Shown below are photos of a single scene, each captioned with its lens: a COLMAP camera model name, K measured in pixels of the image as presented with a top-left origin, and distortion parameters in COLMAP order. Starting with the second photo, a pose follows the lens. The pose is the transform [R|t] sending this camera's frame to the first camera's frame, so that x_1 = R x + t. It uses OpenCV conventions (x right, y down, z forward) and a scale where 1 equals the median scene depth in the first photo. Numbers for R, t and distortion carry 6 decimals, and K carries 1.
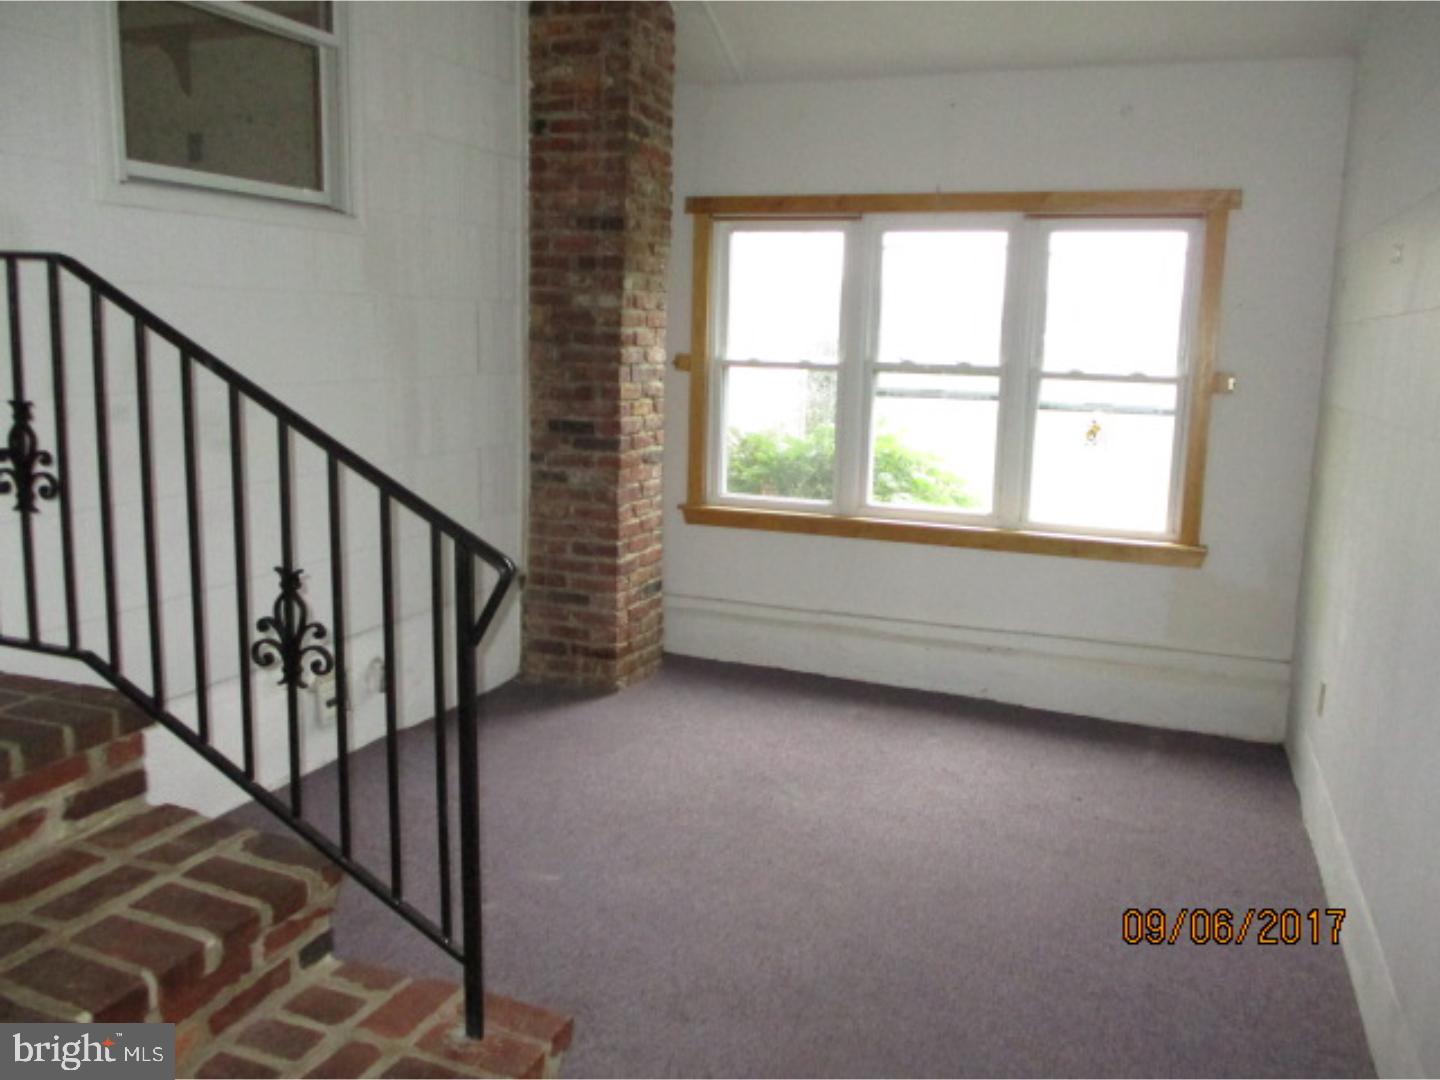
lens RADIAL K [[1173.7, 0, 720.0], [0, 1173.7, 540.0], [0, 0, 1]] dist [-0.003992, -0.001364]
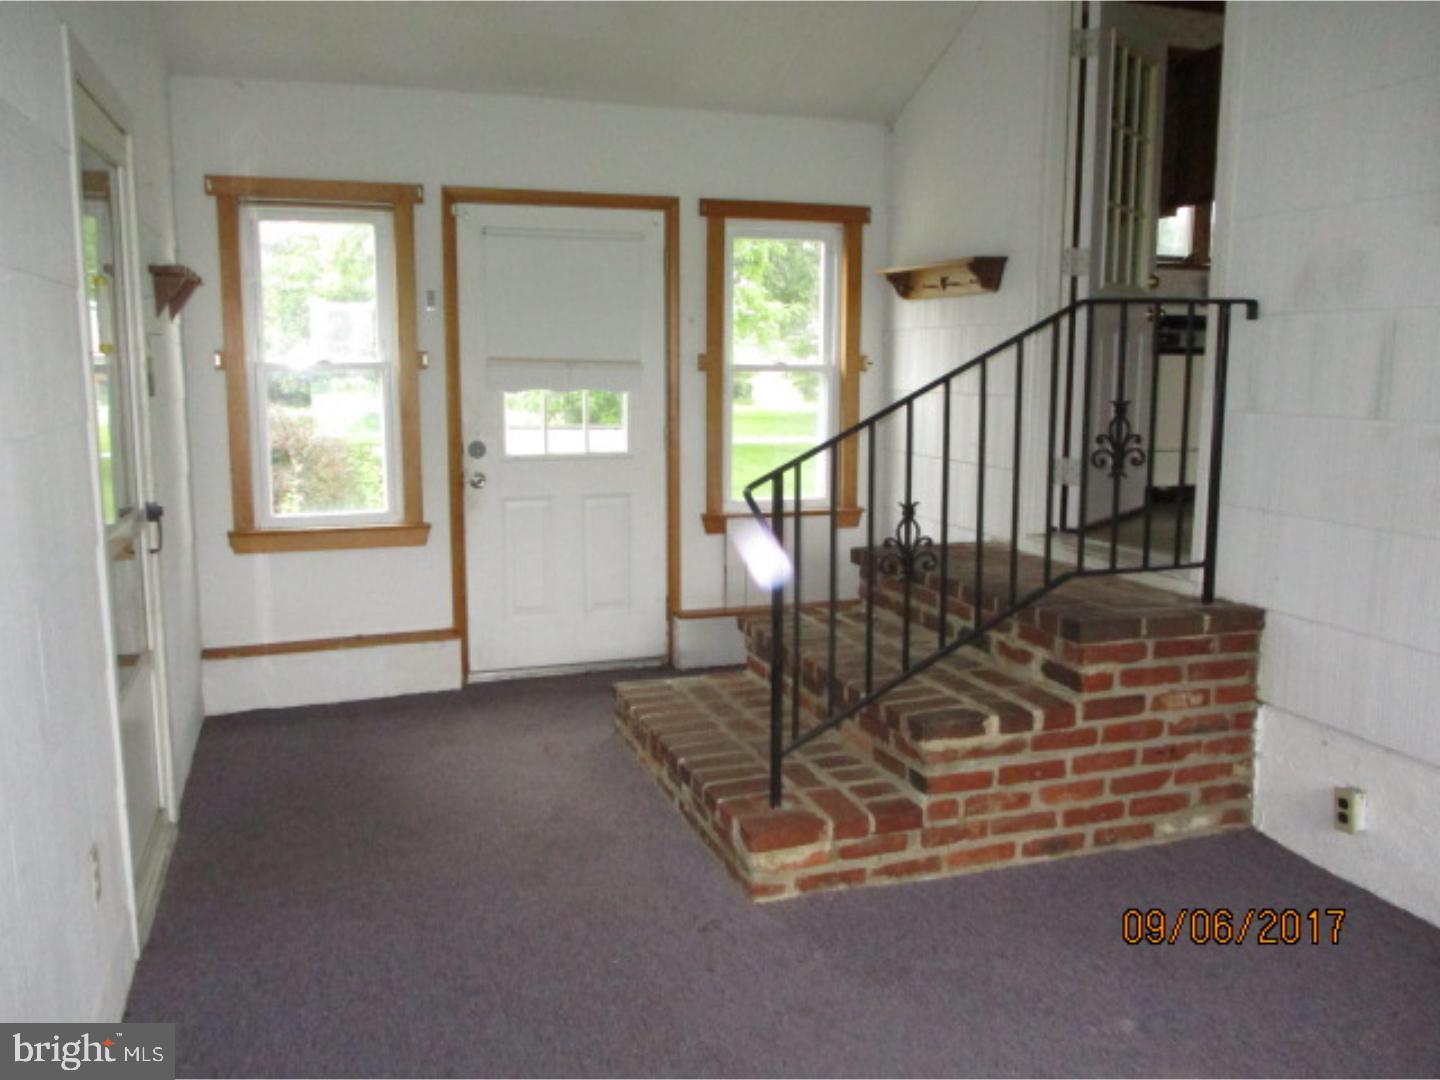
lens RADIAL K [[1173.7, 0, 720.0], [0, 1173.7, 540.0], [0, 0, 1]] dist [-0.003992, -0.001364]
pose [[-0.802836, 0.070838, -0.591977, 0.699204], [-0.097790, 0.963823, 0.247957, -0.274454], [0.588126, 0.256958, -0.766864, 1.946177]]
